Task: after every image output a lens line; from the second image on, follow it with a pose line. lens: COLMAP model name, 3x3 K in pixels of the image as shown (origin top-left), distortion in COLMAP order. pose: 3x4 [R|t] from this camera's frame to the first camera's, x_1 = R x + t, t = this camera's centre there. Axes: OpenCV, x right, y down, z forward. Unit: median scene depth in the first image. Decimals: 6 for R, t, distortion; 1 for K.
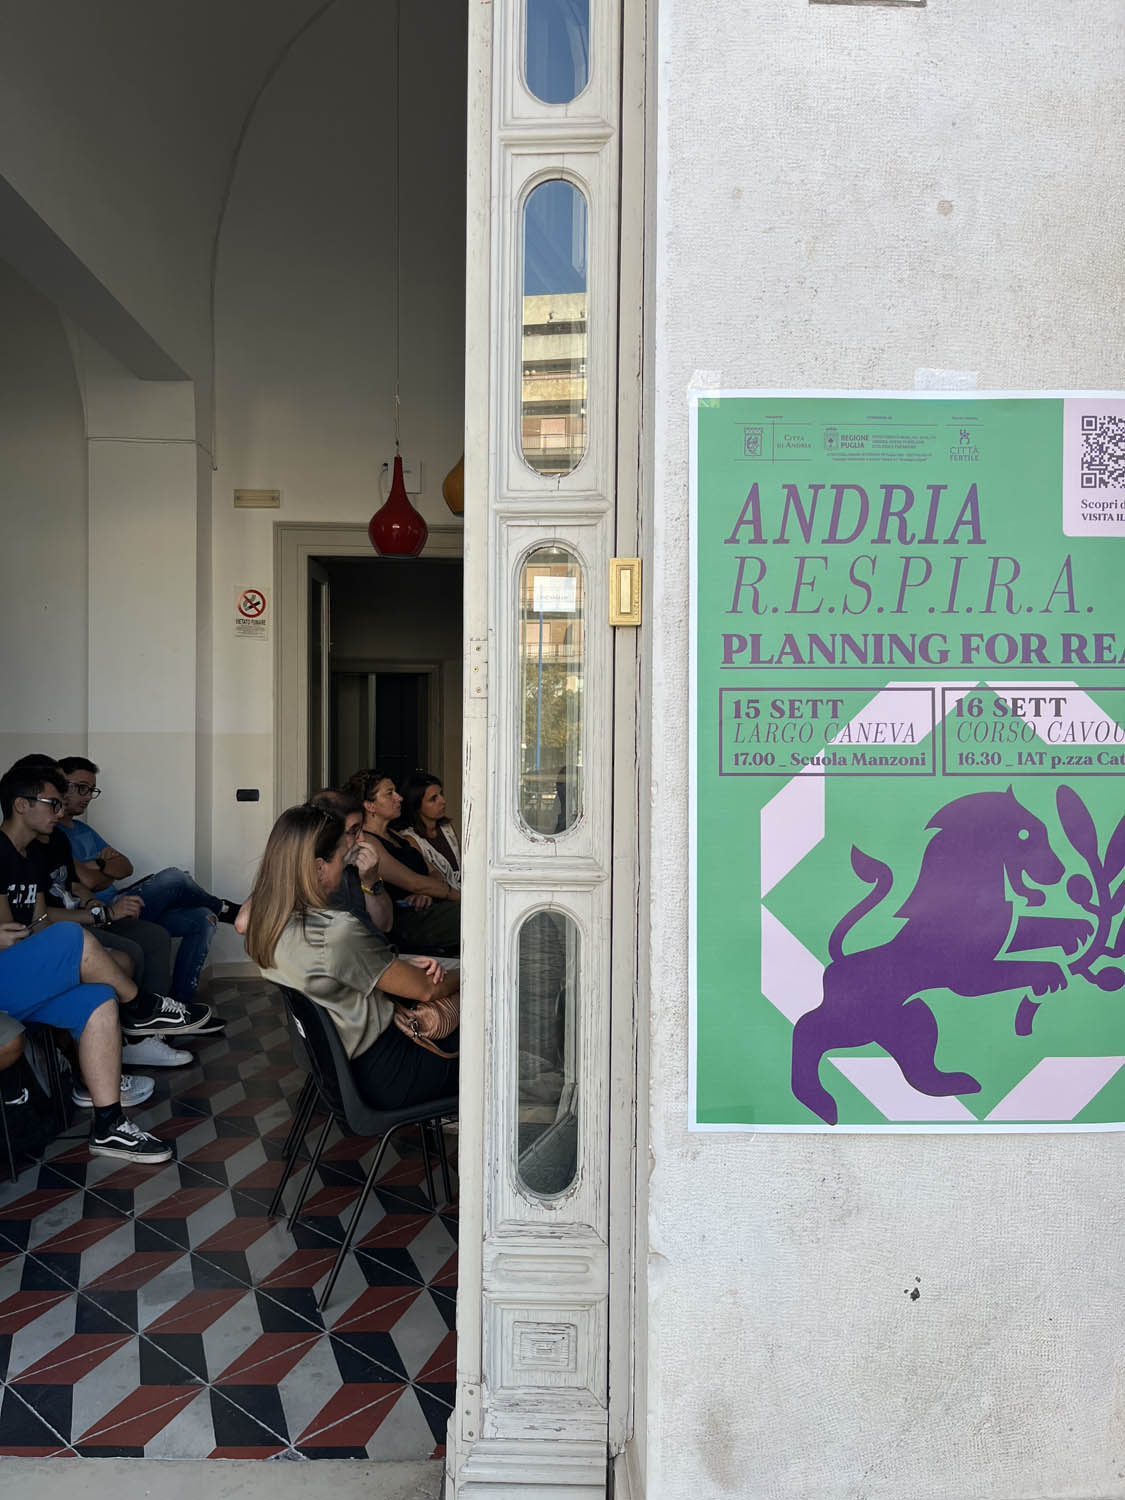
lens RADIAL K [[1132.1, 0, 570.5], [0, 1132.1, 745.5], [0, 0, 1]] dist [0.033803, -0.043037]
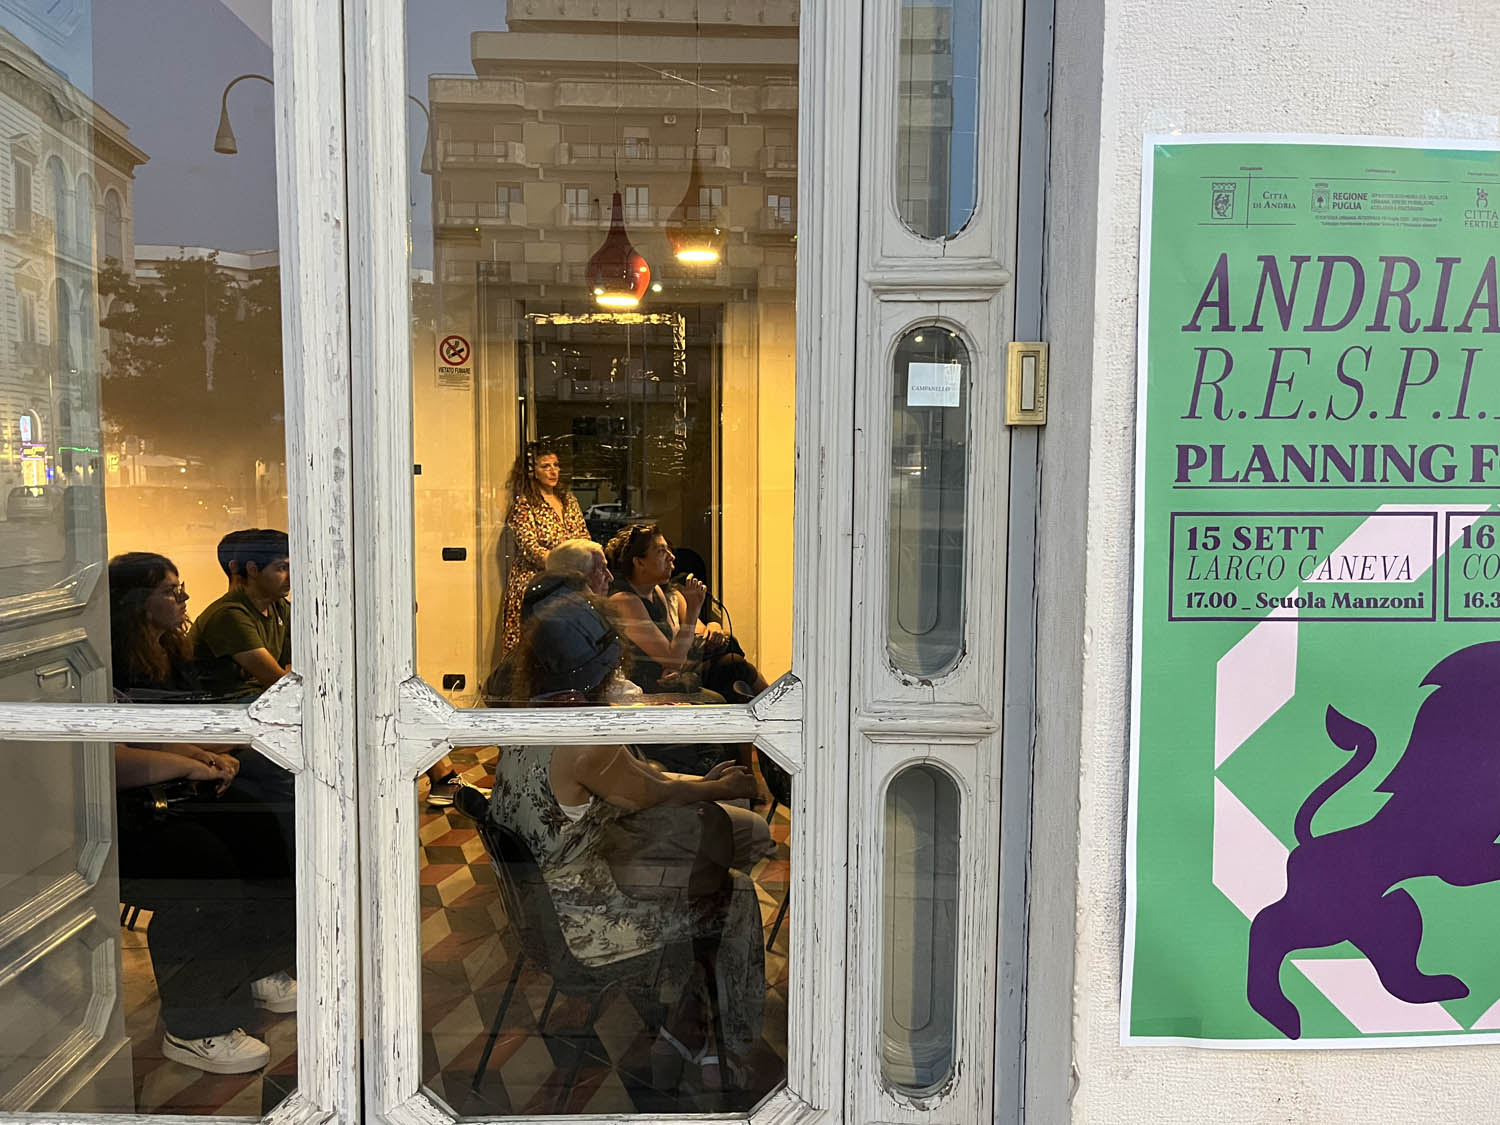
lens RADIAL K [[1132.1, 0, 760.0], [0, 1132.1, 557.3], [0, 0, 1]] dist [0.033803, -0.043037]
pose [[0.999911, 0.000451, 0.013314, -0.170832], [-0.001339, 0.997768, 0.066766, -0.072298], [-0.013255, -0.066778, 0.997680, 0.196554]]
